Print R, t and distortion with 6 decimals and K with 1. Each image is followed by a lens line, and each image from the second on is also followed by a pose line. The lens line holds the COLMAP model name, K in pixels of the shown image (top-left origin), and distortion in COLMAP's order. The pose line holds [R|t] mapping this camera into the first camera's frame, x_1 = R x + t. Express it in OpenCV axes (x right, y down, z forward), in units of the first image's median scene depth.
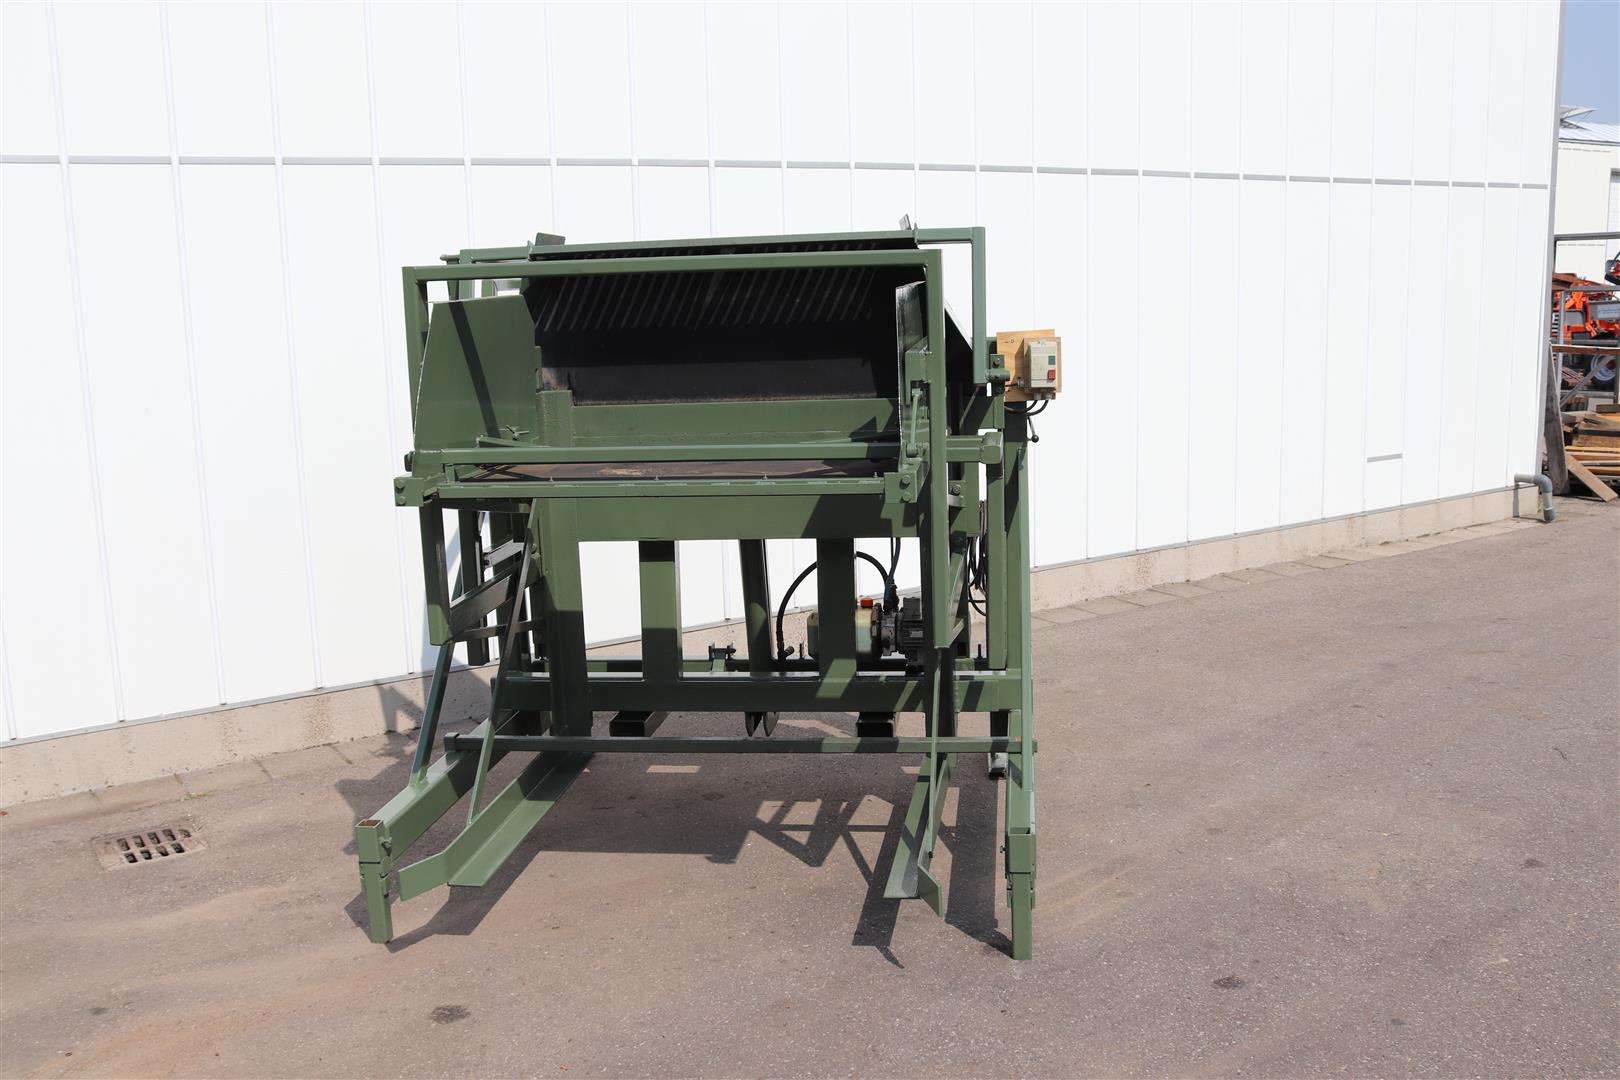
lens RADIAL K [[1554.3, 0, 810.0], [0, 1554.3, 540.0], [0, 0, 1]] dist [-0.137861, 0.156302]
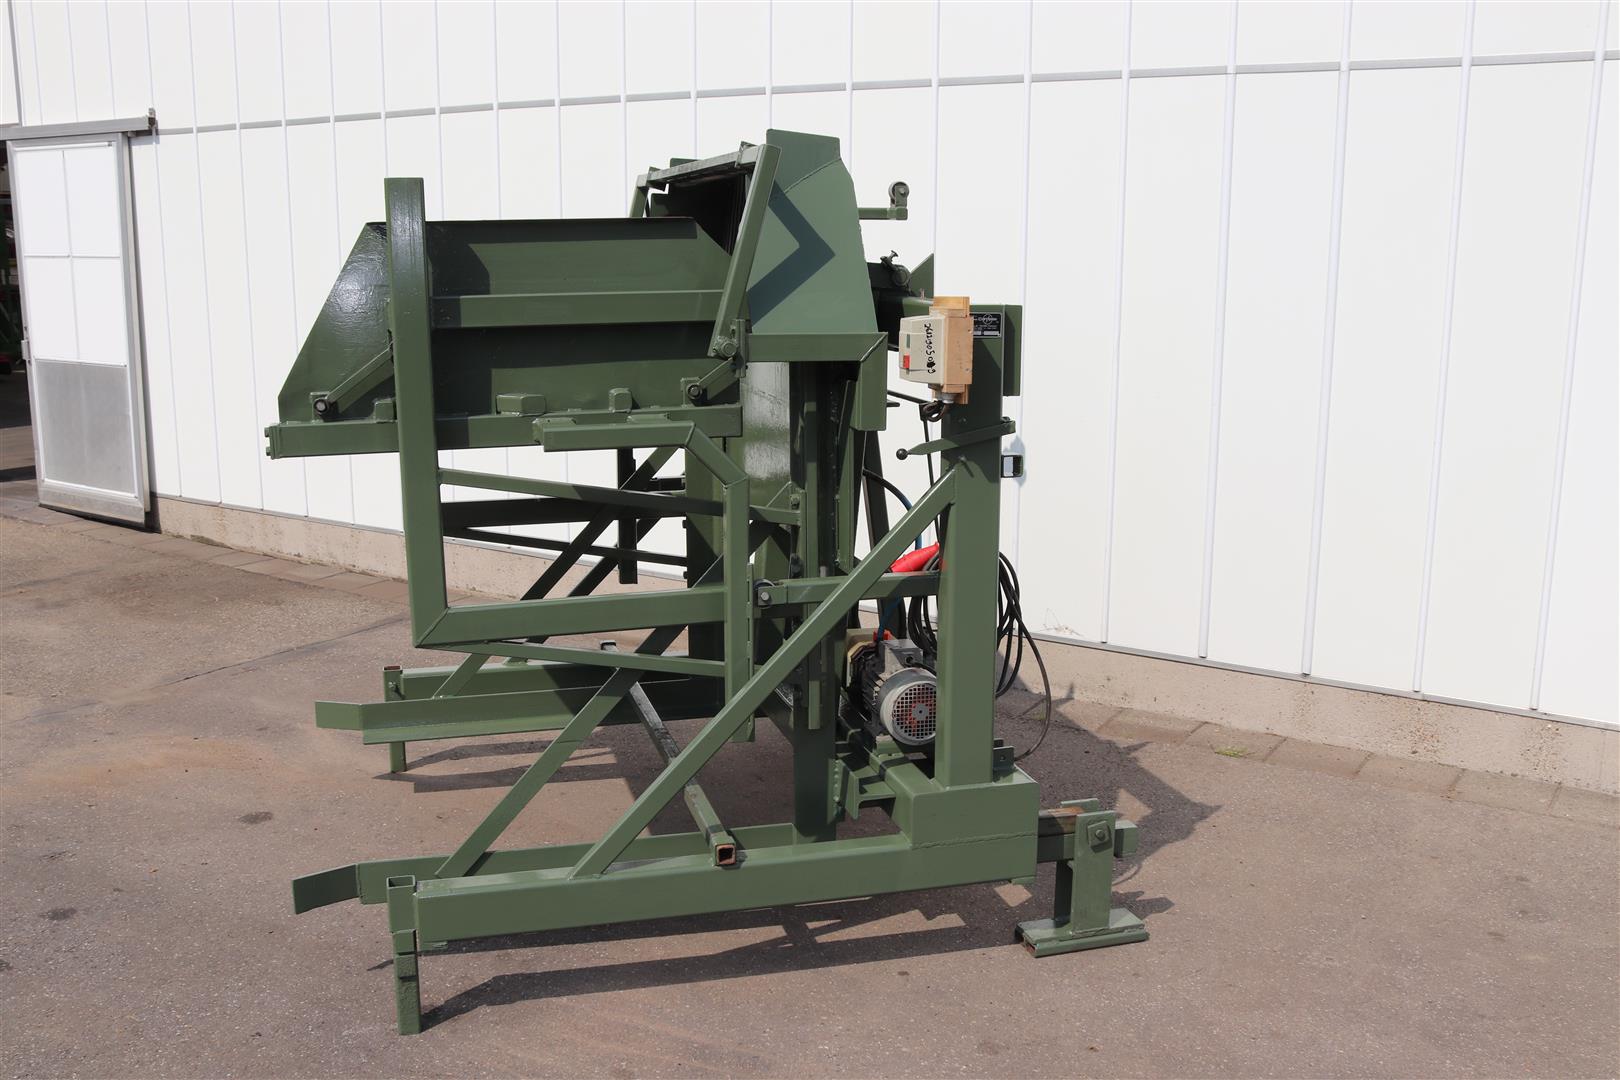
lens RADIAL K [[1554.3, 0, 810.0], [0, 1554.3, 540.0], [0, 0, 1]] dist [-0.137861, 0.156302]
pose [[0.388090, 0.212103, -0.896883, 0.740268], [-0.173686, 0.972552, 0.154842, -0.125886], [0.905107, 0.095683, 0.414277, 0.672342]]
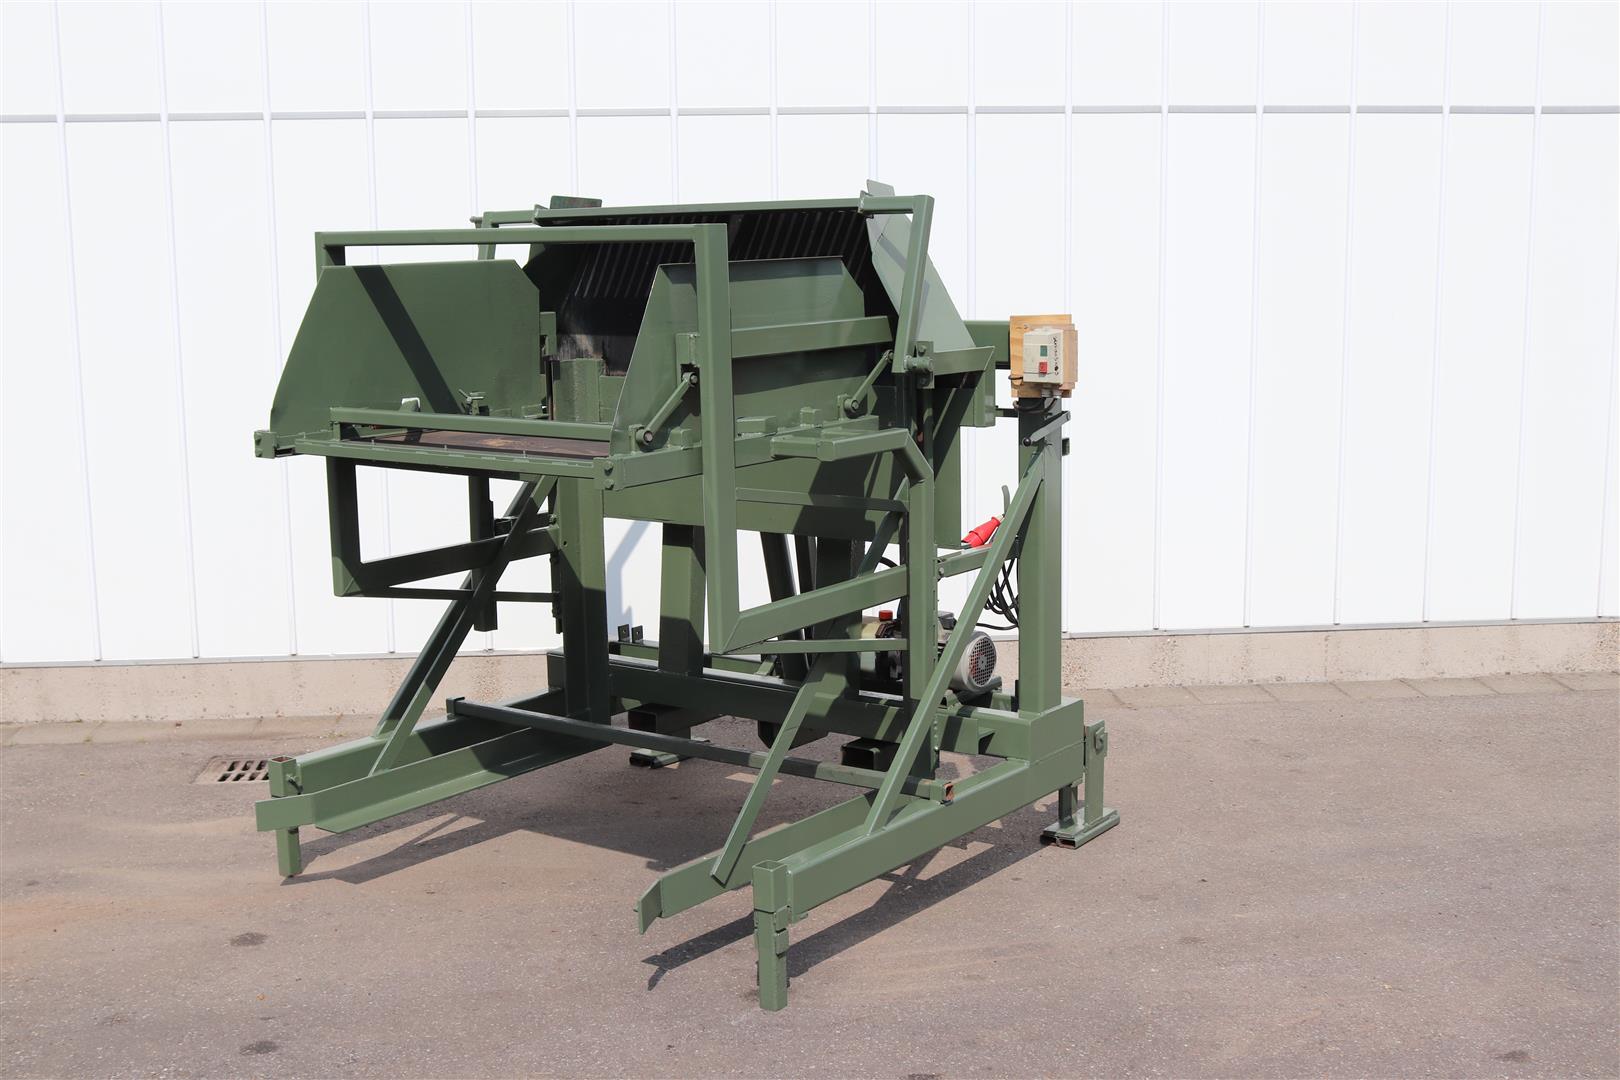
lens RADIAL K [[1943.3, 0, 803.6], [0, 1943.3, 536.8], [0, 0, 1]] dist [-0.082192, 0.131329]
pose [[0.875803, 0.092265, -0.473768, 0.540706], [-0.095261, 0.995294, 0.017733, -0.020376], [0.473175, 0.029601, 0.880471, 0.001231]]
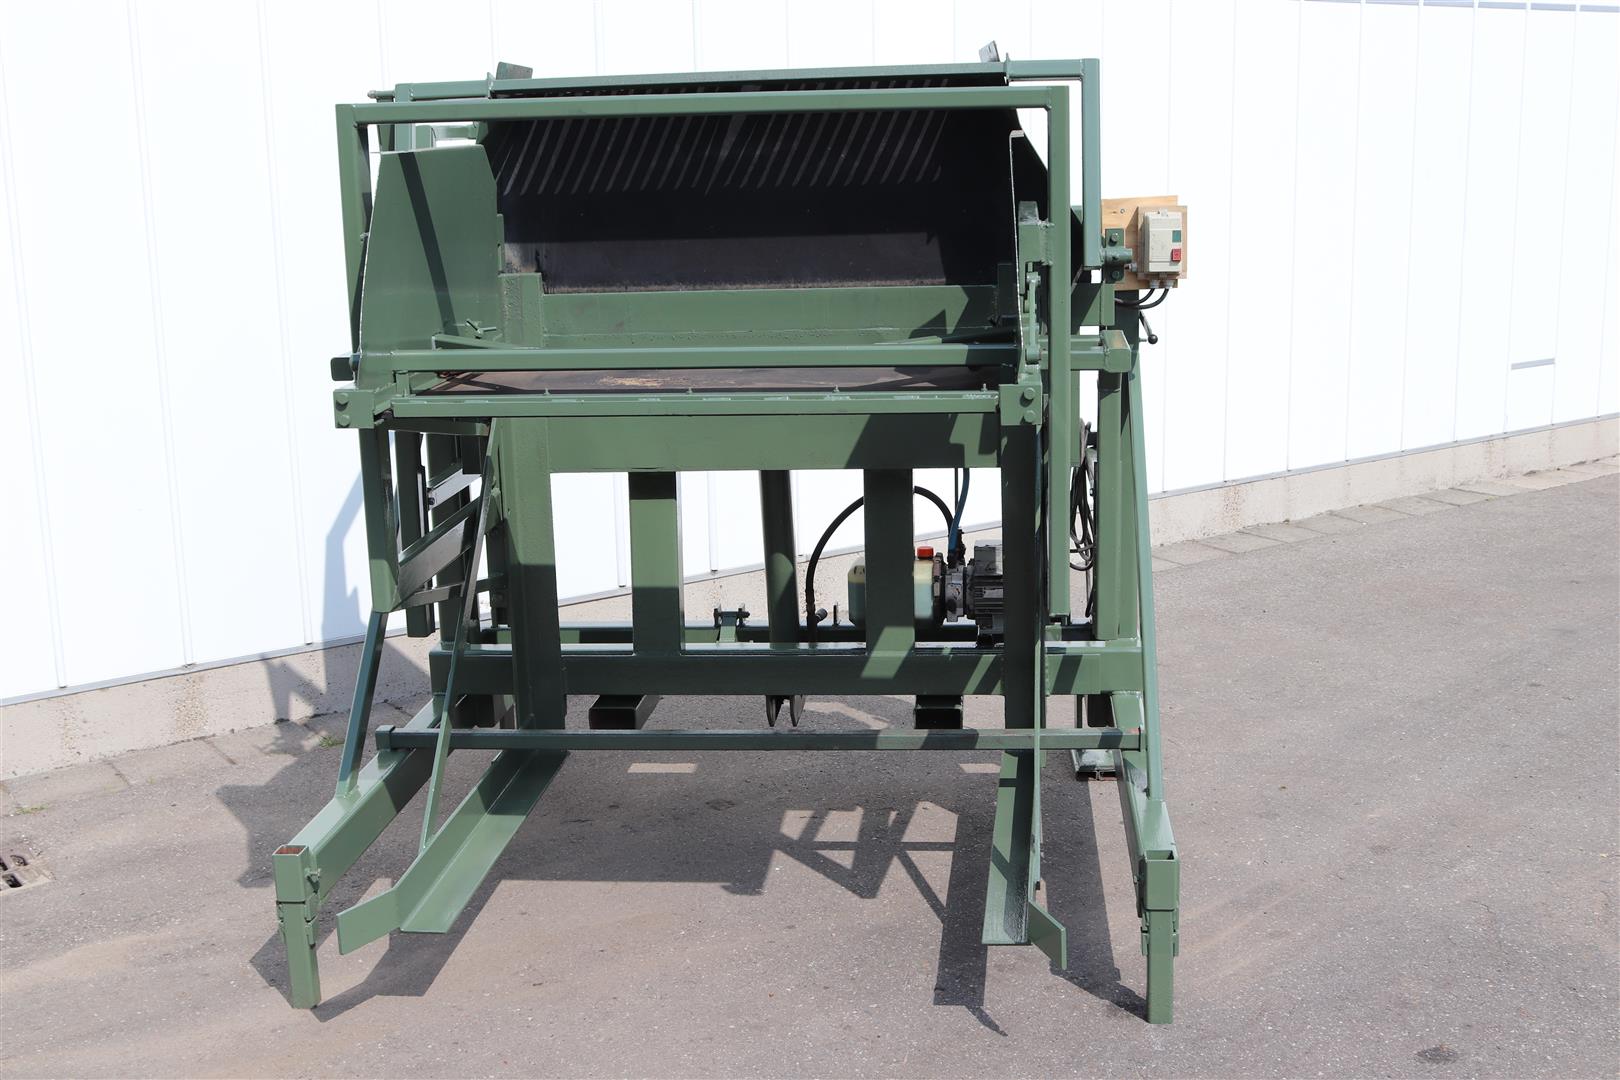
lens RADIAL K [[1943.3, 0, 803.6], [0, 1943.3, 536.8], [0, 0, 1]] dist [-0.082192, 0.131329]
pose [[0.999515, -0.000411, 0.031141, -0.055829], [-0.000753, 0.999301, 0.037374, -0.003460], [-0.031134, -0.037379, 0.998816, 0.045531]]
